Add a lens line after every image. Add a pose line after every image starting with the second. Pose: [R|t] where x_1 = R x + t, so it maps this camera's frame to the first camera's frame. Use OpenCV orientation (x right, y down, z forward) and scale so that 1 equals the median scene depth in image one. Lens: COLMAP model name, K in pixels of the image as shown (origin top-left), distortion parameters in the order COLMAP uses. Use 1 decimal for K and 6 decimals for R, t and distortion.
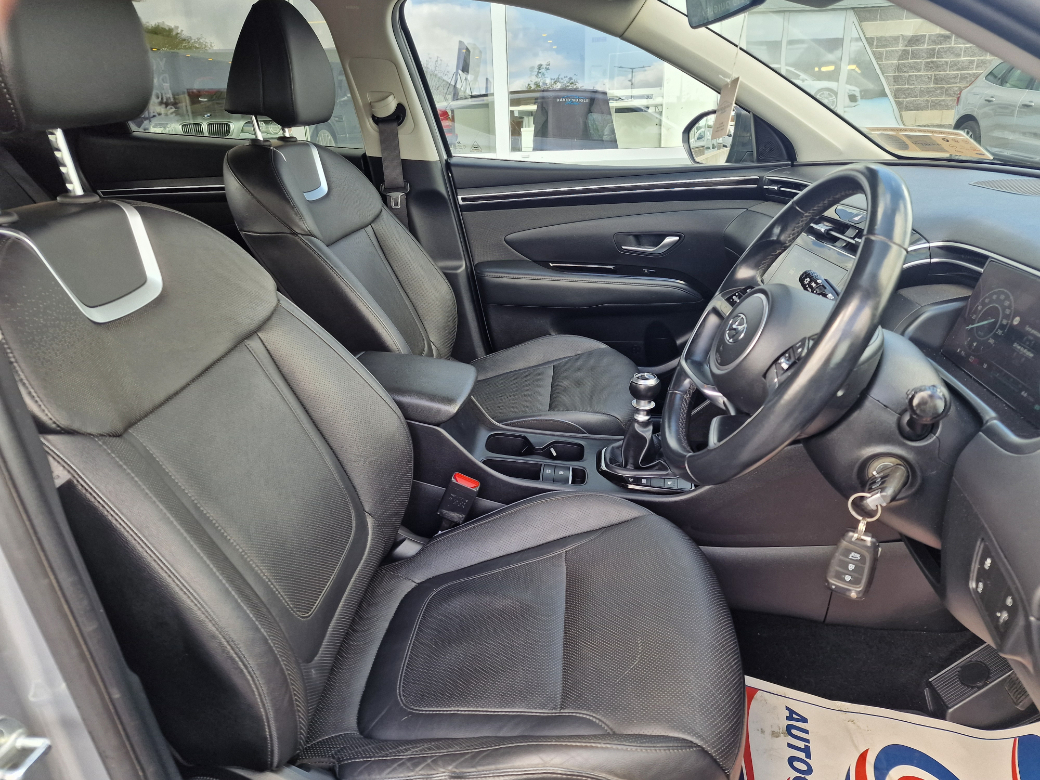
lens RADIAL K [[699.7, 0, 523.9], [0, 699.7, 385.6], [0, 0, 1]] dist [0.103865, -0.097916]
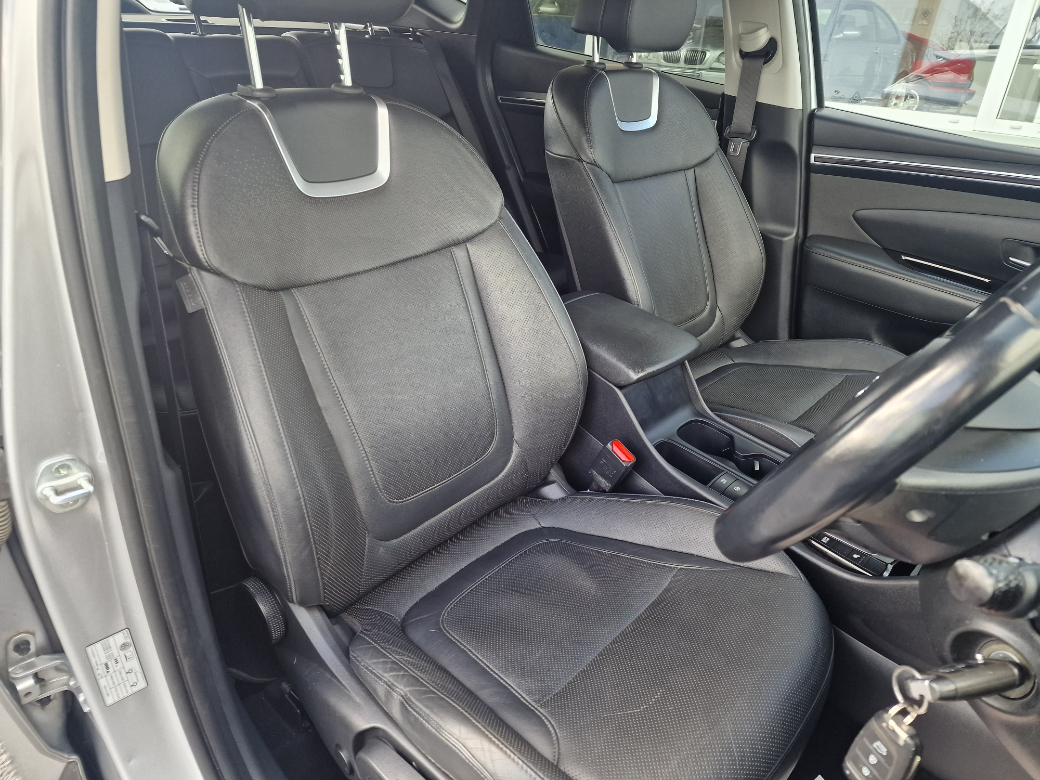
lens RADIAL K [[699.7, 0, 523.9], [0, 699.7, 385.6], [0, 0, 1]] dist [0.103865, -0.097916]
pose [[0.802855, 0.341084, -0.488964, 0.203332], [-0.301743, 0.939841, 0.160154, -0.049450], [0.514175, 0.018961, 0.857476, 0.103795]]
